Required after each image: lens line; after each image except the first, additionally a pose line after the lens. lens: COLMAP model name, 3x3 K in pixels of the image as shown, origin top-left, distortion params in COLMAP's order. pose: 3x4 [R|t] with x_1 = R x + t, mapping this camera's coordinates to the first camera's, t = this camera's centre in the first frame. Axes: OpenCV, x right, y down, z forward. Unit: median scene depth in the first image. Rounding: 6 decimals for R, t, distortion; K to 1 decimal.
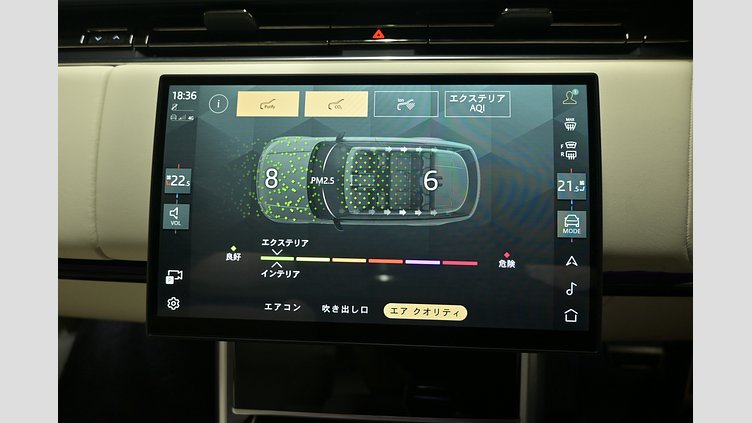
lens RADIAL K [[463.3, 0, 378.9], [0, 463.3, 208.1], [0, 0, 1]] dist [-0.007822, -0.005734]
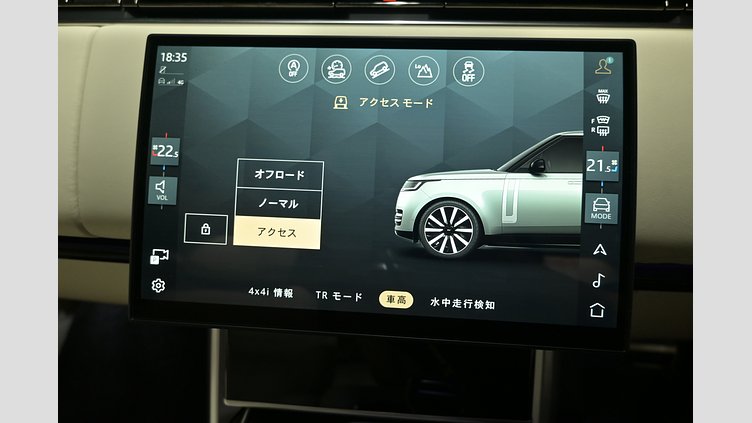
lens RADIAL K [[463.3, 0, 378.0], [0, 463.3, 209.7], [0, 0, 1]] dist [-0.007822, -0.005734]
pose [[0.999620, 0.023190, -0.014873, -0.000633], [-0.022839, 0.999466, 0.023362, 0.024272], [0.015407, -0.023014, 0.999616, 0.094367]]
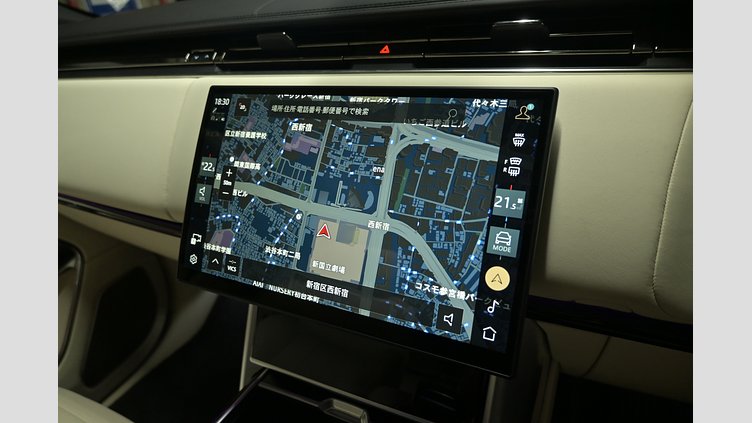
lens RADIAL K [[463.3, 0, 373.9], [0, 463.3, 216.1], [0, 0, 1]] dist [-0.007822, -0.005734]
pose [[0.909617, 0.120237, -0.397668, 0.513411], [-0.120641, 0.992403, 0.024108, -0.008820], [0.397546, 0.026046, 0.917213, -0.006695]]
